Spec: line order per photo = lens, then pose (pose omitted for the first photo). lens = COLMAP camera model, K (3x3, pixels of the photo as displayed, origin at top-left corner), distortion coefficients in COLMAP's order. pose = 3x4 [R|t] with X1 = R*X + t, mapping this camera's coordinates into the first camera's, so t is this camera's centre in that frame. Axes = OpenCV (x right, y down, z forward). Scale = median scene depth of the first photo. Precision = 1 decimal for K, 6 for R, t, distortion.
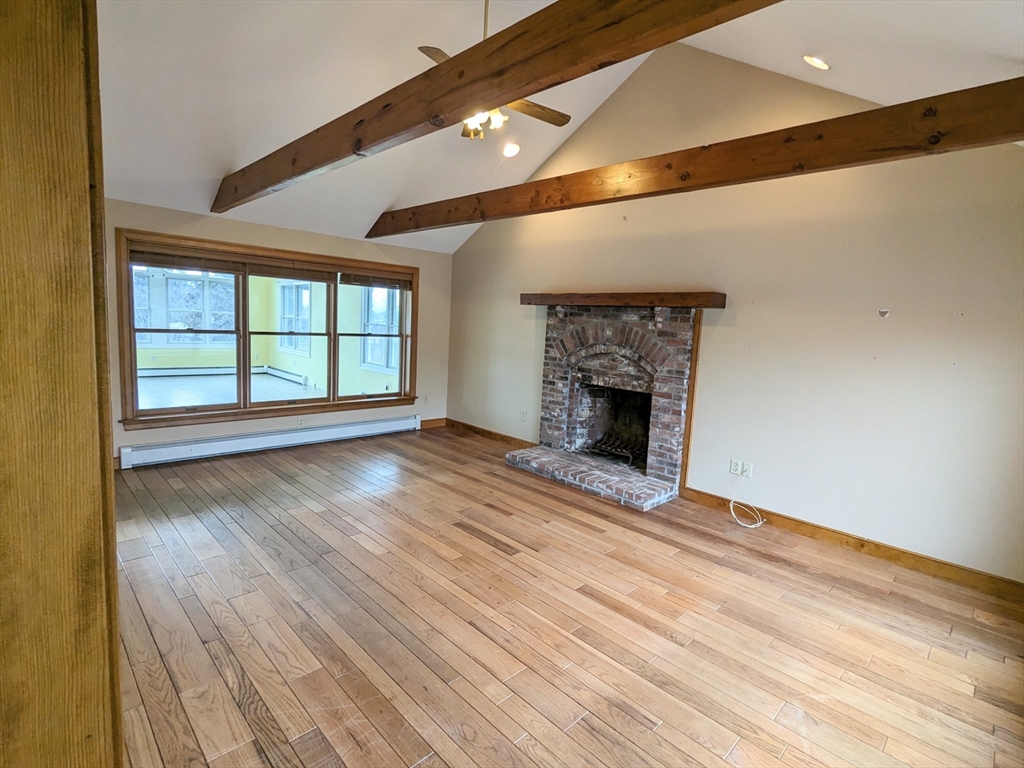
lens RADIAL K [[498.2, 0, 513.4], [0, 498.2, 384.7], [0, 0, 1]] dist [0.002915, -0.001246]
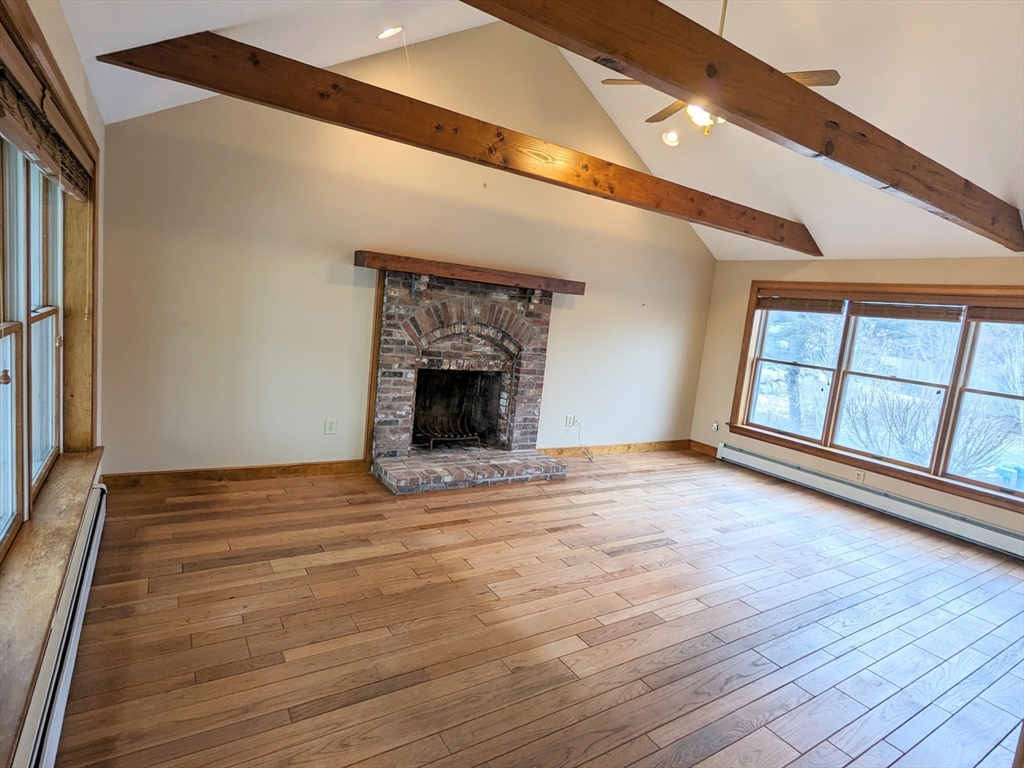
lens RADIAL K [[539.5, 0, 513.1], [0, 539.5, 379.5], [0, 0, 1]] dist [0.005845, -0.000123]
pose [[0.219917, -0.156899, 0.962818, -0.760729], [0.029916, 0.987602, 0.154105, -0.131348], [-0.975060, -0.005086, 0.221884, 0.716098]]
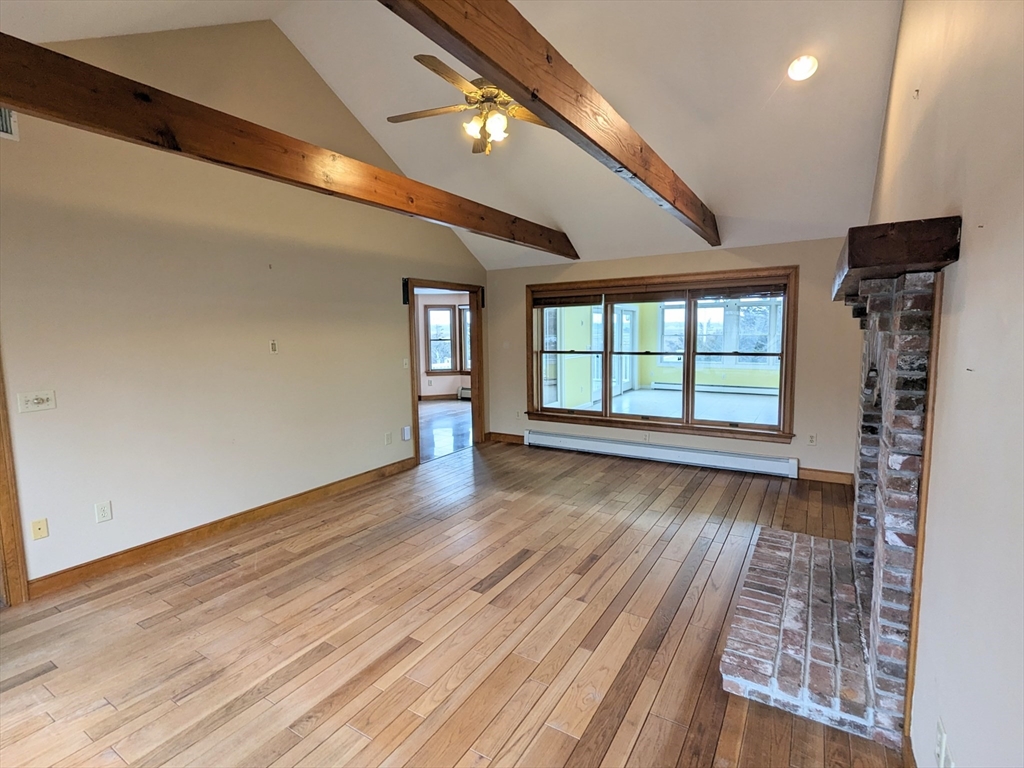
lens RADIAL K [[498.2, 0, 522.4], [0, 498.2, 379.8], [0, 0, 1]] dist [0.002915, -0.001246]
pose [[0.242478, 0.039236, -0.969363, 0.587457], [-0.095451, 0.995299, 0.016409, -0.042676], [0.965450, 0.088548, 0.245083, 0.547763]]
